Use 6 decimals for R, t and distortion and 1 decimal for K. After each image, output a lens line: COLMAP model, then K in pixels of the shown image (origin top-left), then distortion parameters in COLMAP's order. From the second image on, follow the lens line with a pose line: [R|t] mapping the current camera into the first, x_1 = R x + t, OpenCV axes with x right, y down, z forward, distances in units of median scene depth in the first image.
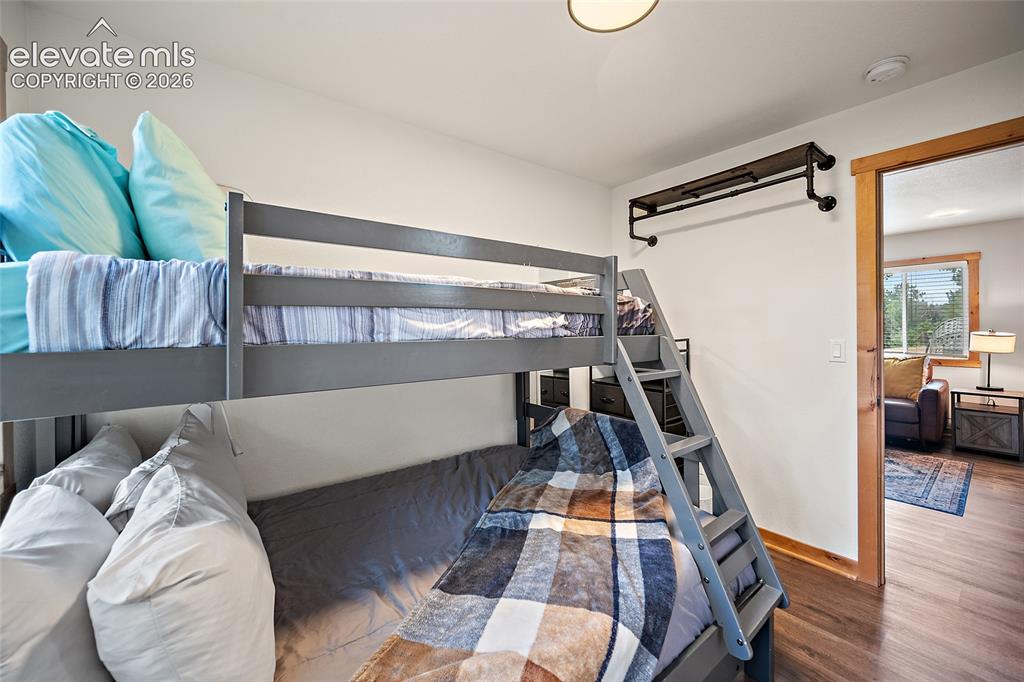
lens RADIAL K [[403.6, 0, 520.3], [0, 403.6, 332.8], [0, 0, 1]] dist [-0.004153, -0.000156]
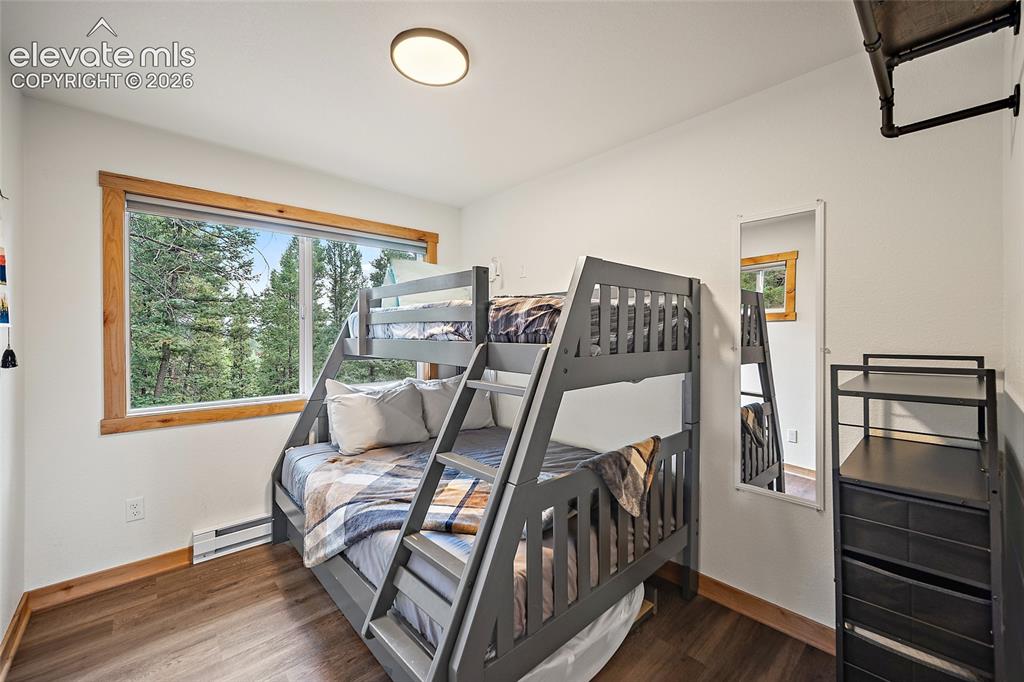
lens RADIAL K [[403.6, 0, 515.6], [0, 403.6, 332.6], [0, 0, 1]] dist [-0.004153, -0.000156]
pose [[0.058437, 0.011045, -0.998230, 1.391477], [-0.008766, 0.999906, 0.010550, -0.030279], [0.998253, 0.008134, 0.058528, 1.112178]]
